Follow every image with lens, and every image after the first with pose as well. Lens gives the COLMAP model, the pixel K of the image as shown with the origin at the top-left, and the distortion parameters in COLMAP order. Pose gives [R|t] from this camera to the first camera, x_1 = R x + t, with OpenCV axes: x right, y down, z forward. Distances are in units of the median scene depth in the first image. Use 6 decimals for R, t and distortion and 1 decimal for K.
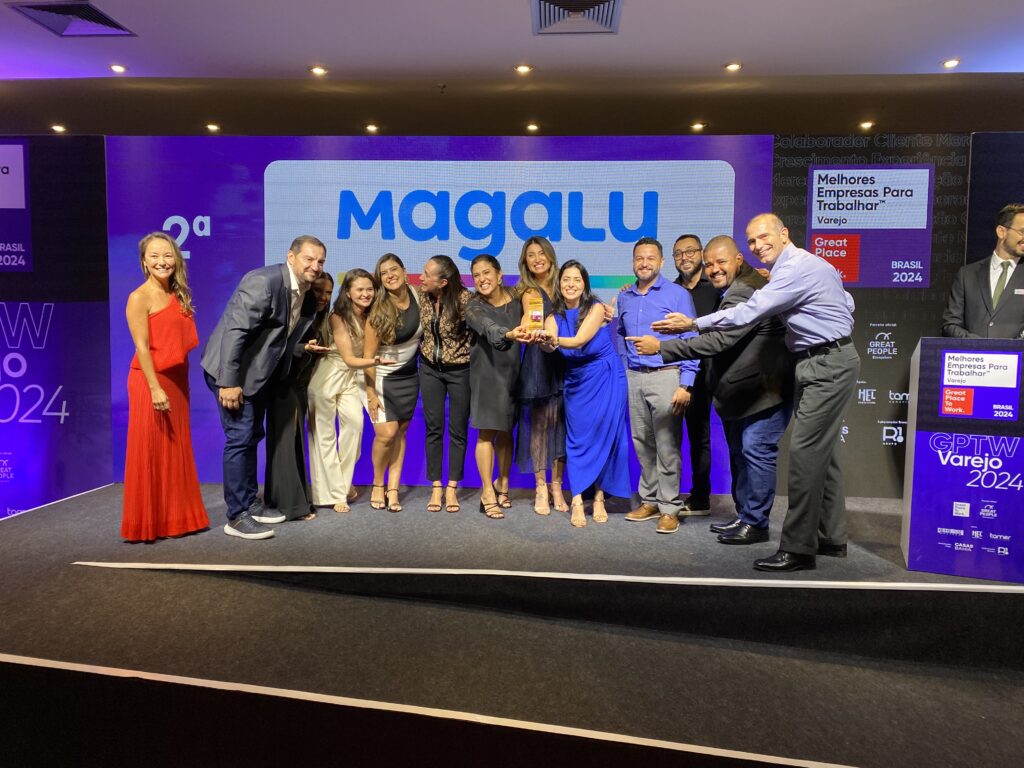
lens RADIAL K [[768.9, 0, 512.8], [0, 768.9, 391.0], [0, 0, 1]] dist [0.045907, -0.035951]
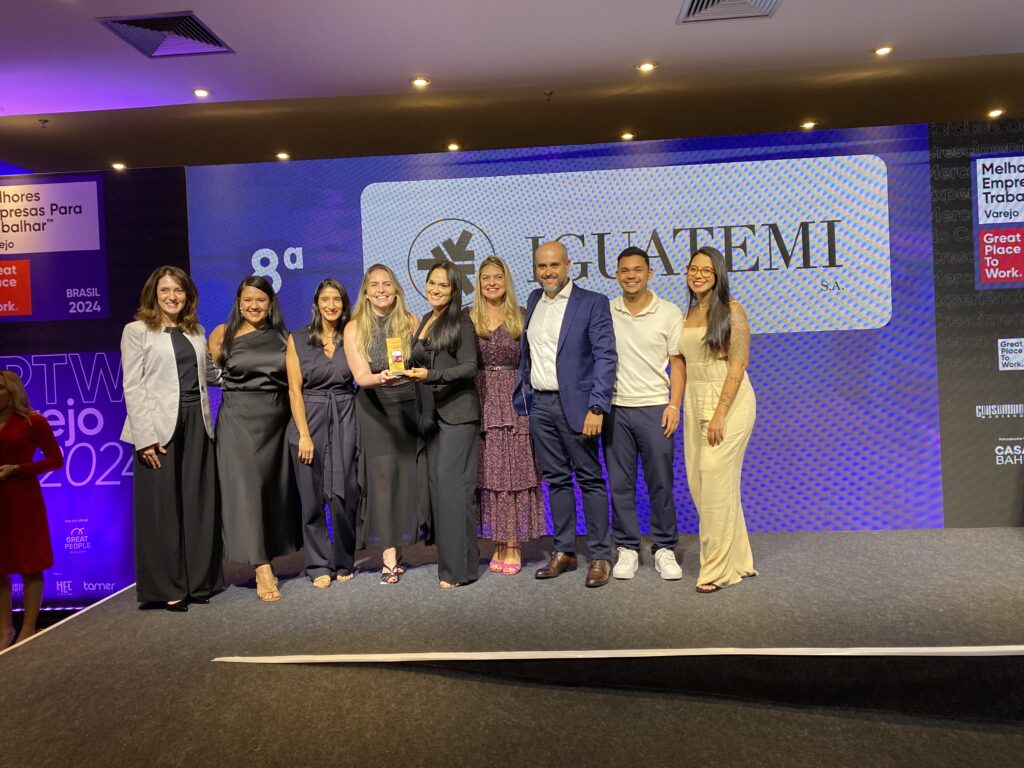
lens RADIAL K [[768.9, 0, 504.4], [0, 768.9, 373.3], [0, 0, 1]] dist [0.045907, -0.035951]
pose [[0.998677, -0.050768, -0.008117, -0.186592], [0.050216, 0.997062, -0.057838, -0.016024], [0.011029, 0.057354, 0.998293, 0.127377]]
